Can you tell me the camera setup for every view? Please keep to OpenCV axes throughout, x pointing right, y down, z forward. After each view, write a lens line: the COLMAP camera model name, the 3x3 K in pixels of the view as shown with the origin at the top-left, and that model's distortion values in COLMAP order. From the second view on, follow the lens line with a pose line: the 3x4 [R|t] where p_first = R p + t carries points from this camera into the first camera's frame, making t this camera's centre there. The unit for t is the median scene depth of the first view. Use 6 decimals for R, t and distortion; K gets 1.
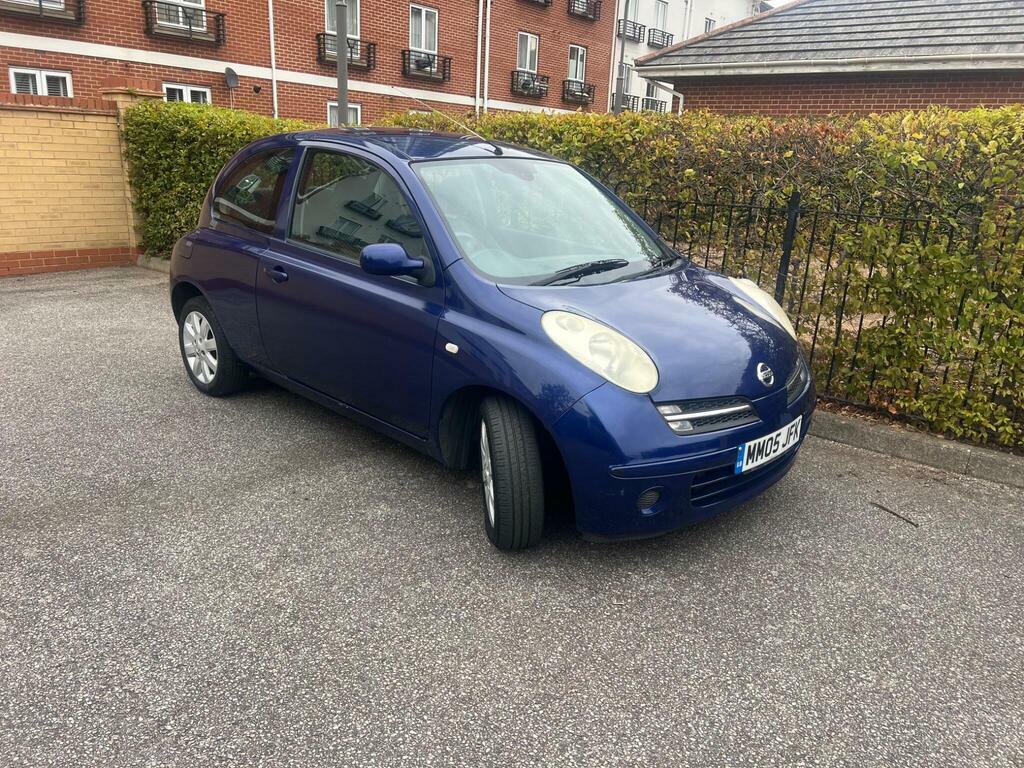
lens RADIAL K [[779.9, 0, 530.1], [0, 779.9, 393.6], [0, 0, 1]] dist [0.043235, -0.050999]
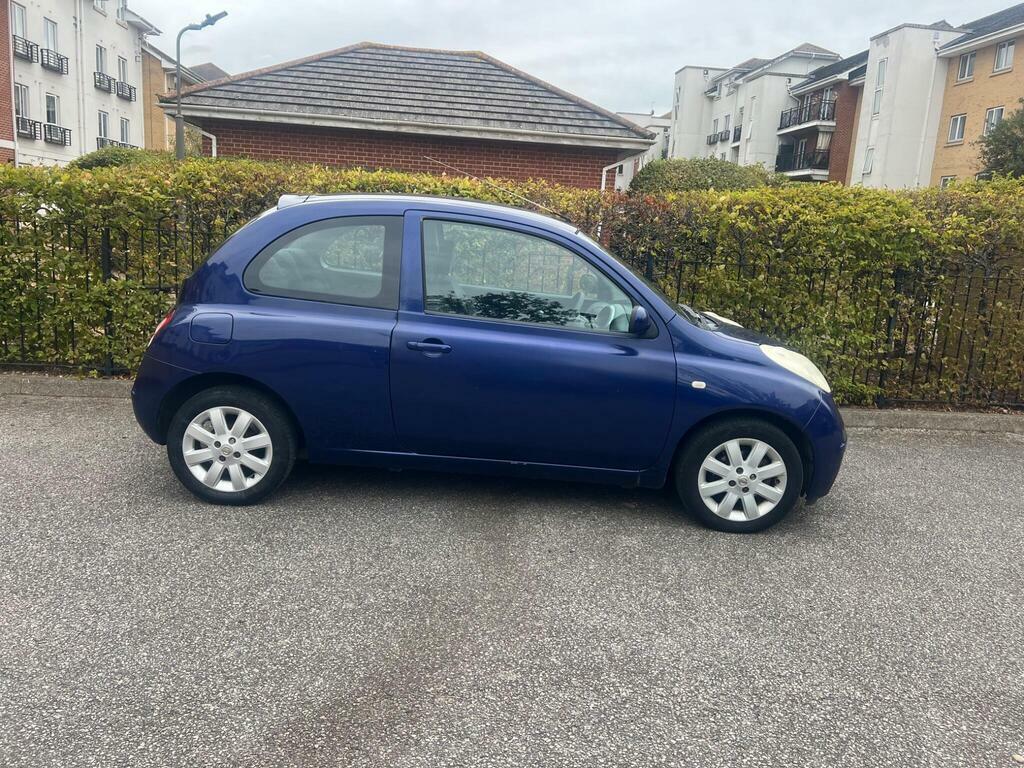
lens RADIAL K [[766.6, 0, 525.0], [0, 766.6, 382.3], [0, 0, 1]] dist [0.040408, -0.048237]
pose [[0.718339, -0.143863, 0.680655, -0.634473], [0.176891, 0.984000, 0.021293, -0.077603], [-0.672828, 0.105106, 0.732294, 0.167058]]
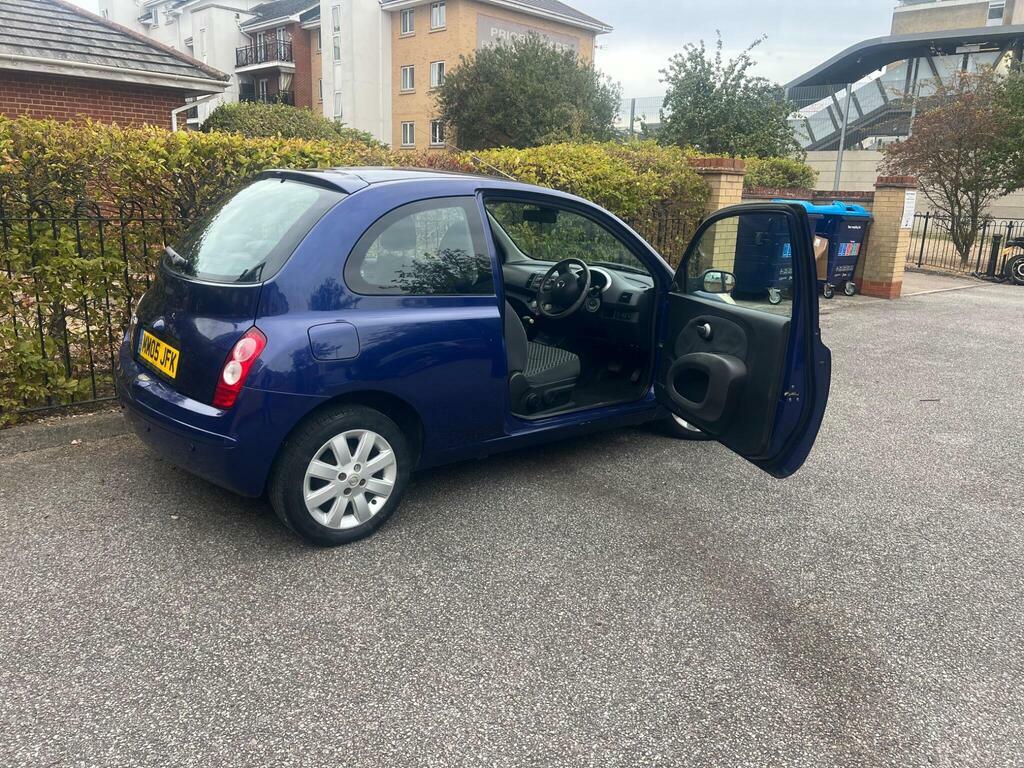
lens RADIAL K [[754.2, 0, 512.0], [0, 754.2, 384.0], [0, 0, 1]] dist [0.042168, -0.046577]
pose [[0.126792, -0.287168, 0.949452, -0.884424], [0.262163, 0.932842, 0.247135, -0.232536], [-0.956658, 0.217576, 0.193562, 0.614210]]
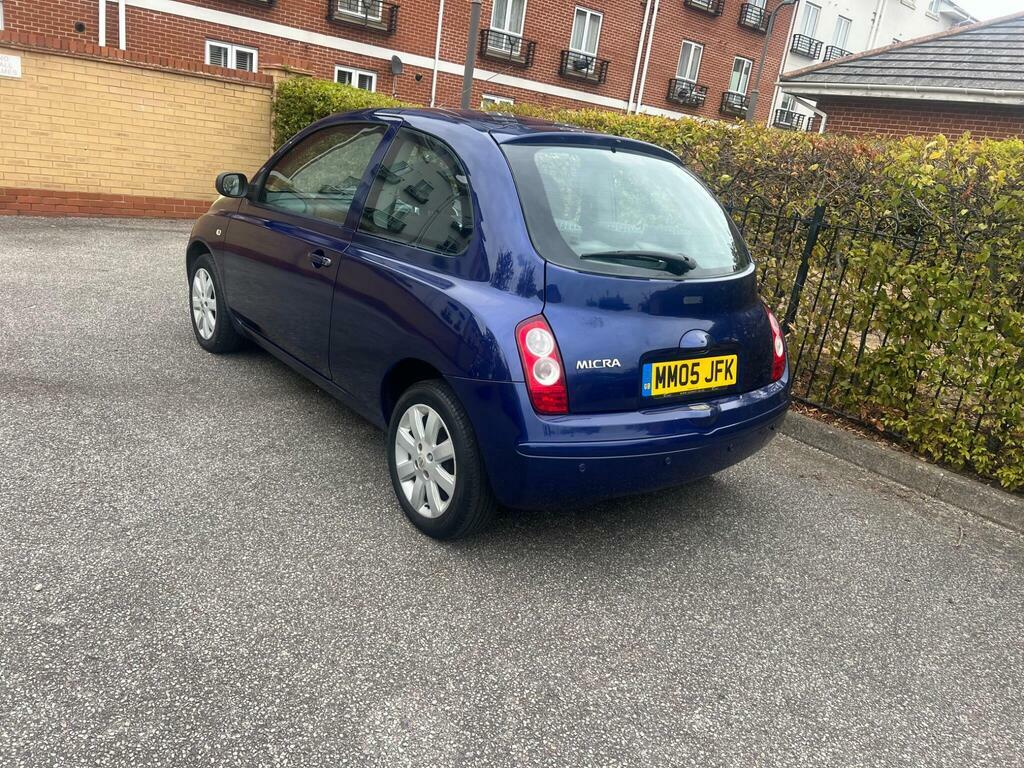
lens RADIAL K [[780.8, 0, 518.1], [0, 780.8, 399.8], [0, 0, 1]] dist [0.042827, -0.052492]
pose [[0.971806, 0.148773, -0.182919, 0.150086], [-0.148439, 0.988799, 0.015596, 0.032195], [0.183190, 0.011996, 0.983004, -0.071712]]
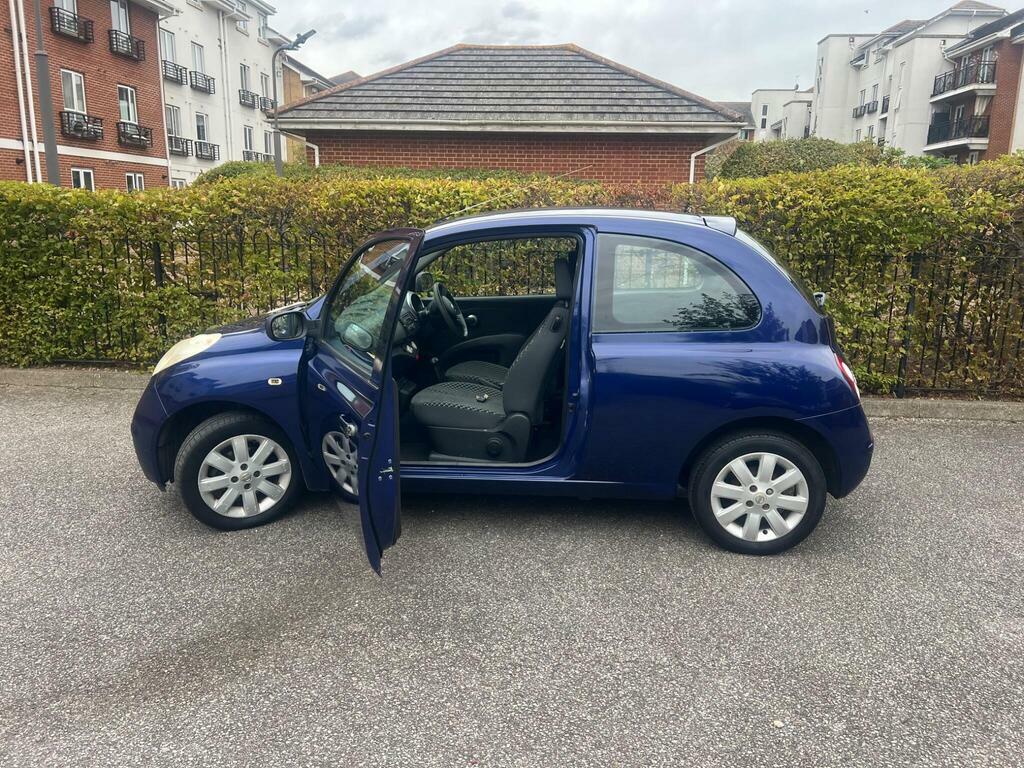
lens RADIAL K [[768.2, 0, 532.7], [0, 768.2, 397.1], [0, 0, 1]] dist [0.041969, -0.050374]
pose [[0.824528, -0.166158, 0.540874, -0.510779], [0.185808, 0.982411, 0.018548, -0.039324], [-0.534442, 0.085205, 0.840899, -0.003041]]
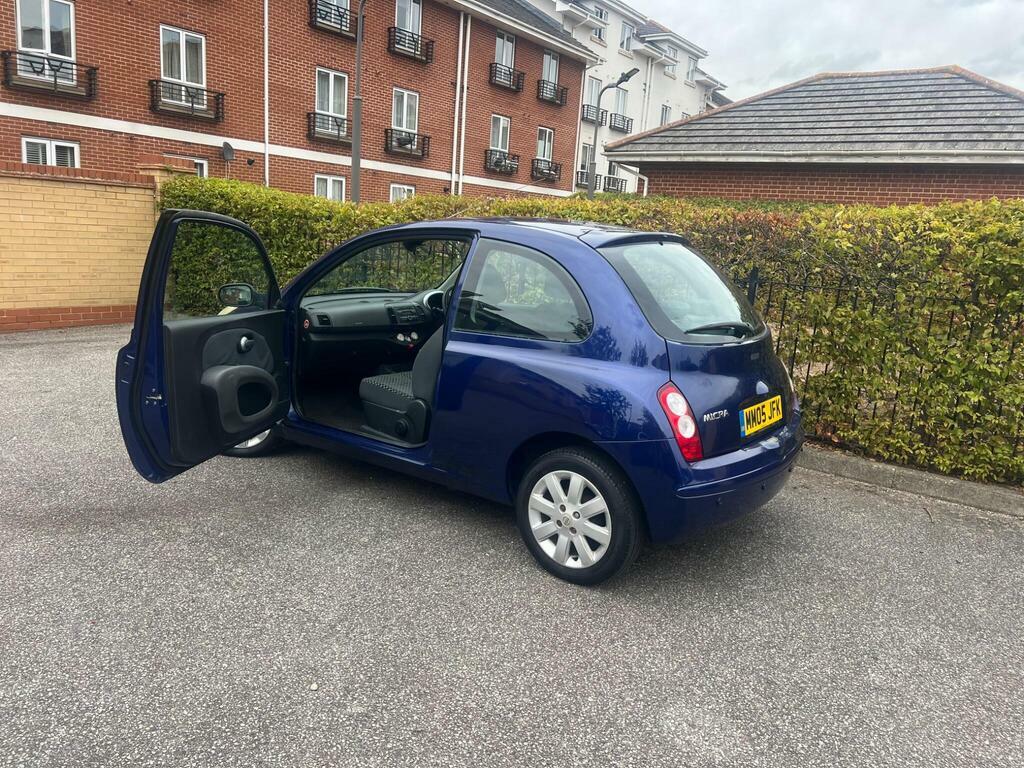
lens RADIAL K [[779.9, 0, 530.1], [0, 779.9, 393.6], [0, 0, 1]] dist [0.043235, -0.050999]
pose [[0.998559, 0.008949, 0.052909, -0.073712], [-0.004518, 0.996517, -0.083269, 0.044421], [-0.053470, 0.082910, 0.995122, -0.182943]]
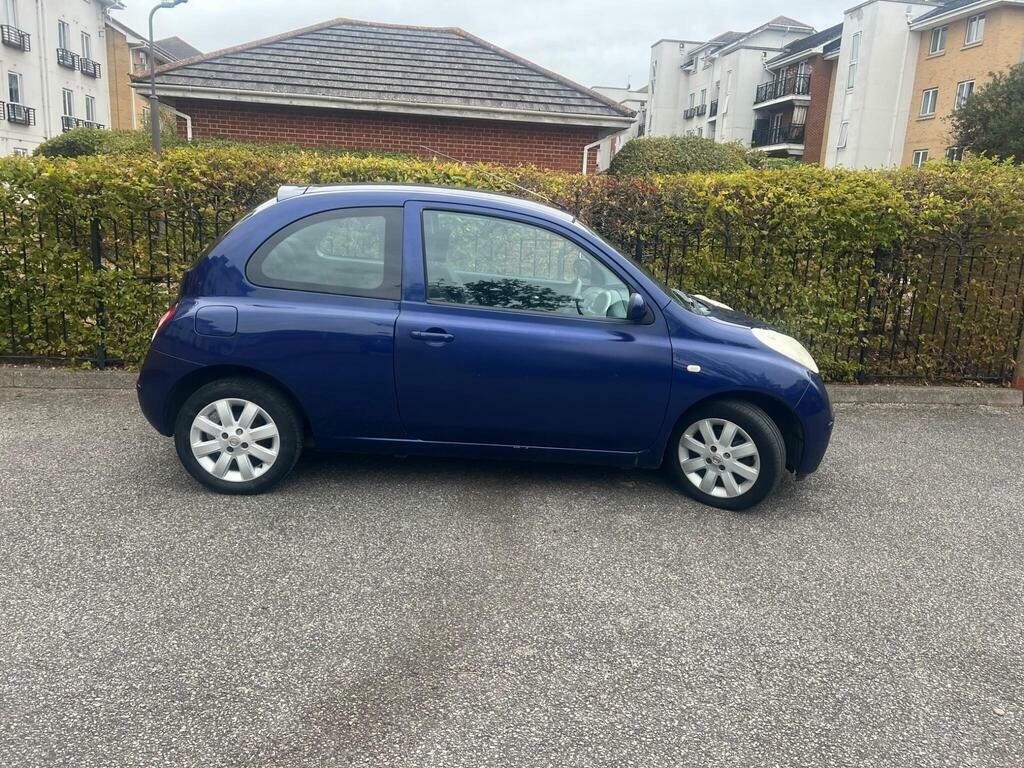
lens RADIAL K [[765.3, 0, 535.3], [0, 765.3, 385.7], [0, 0, 1]] dist [0.040676, -0.048648]
pose [[0.688461, -0.180413, 0.702476, -0.660625], [0.193285, 0.979179, 0.062049, -0.090405], [-0.699044, 0.093060, 0.708997, 0.165371]]
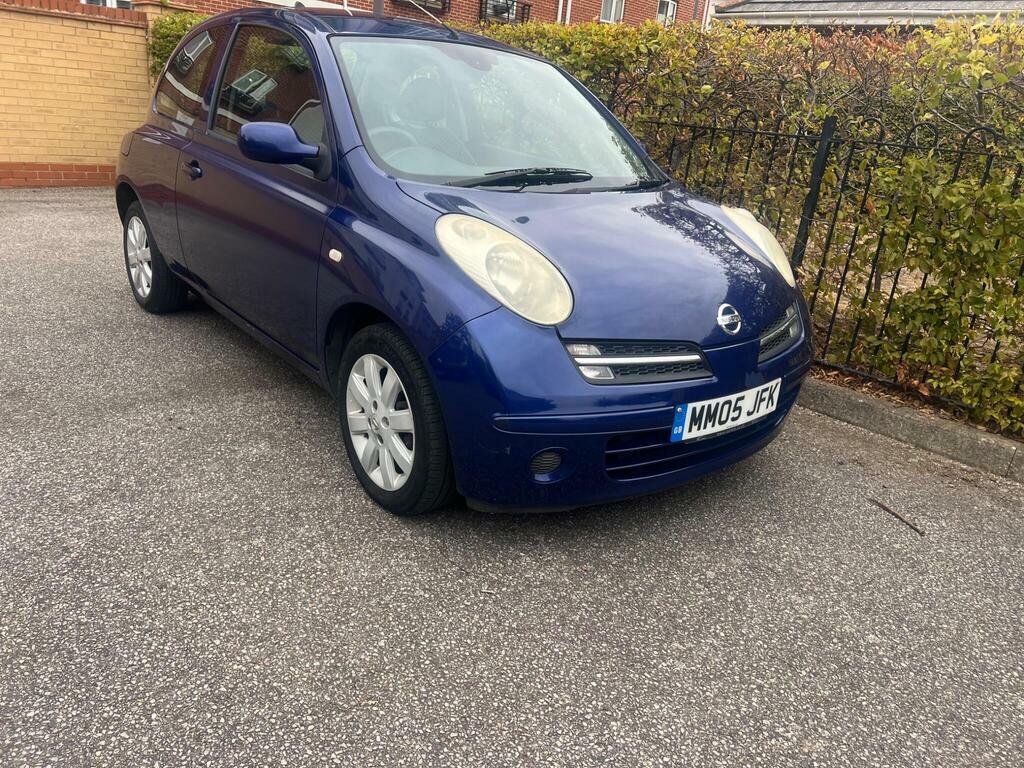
lens RADIAL K [[778.5, 0, 520.0], [0, 778.5, 387.4], [0, 0, 1]] dist [0.043869, -0.054736]
pose [[0.990989, 0.086778, -0.102036, 0.104758], [-0.083291, 0.995802, 0.037955, 0.017382], [0.104901, -0.029114, 0.994056, 0.120988]]
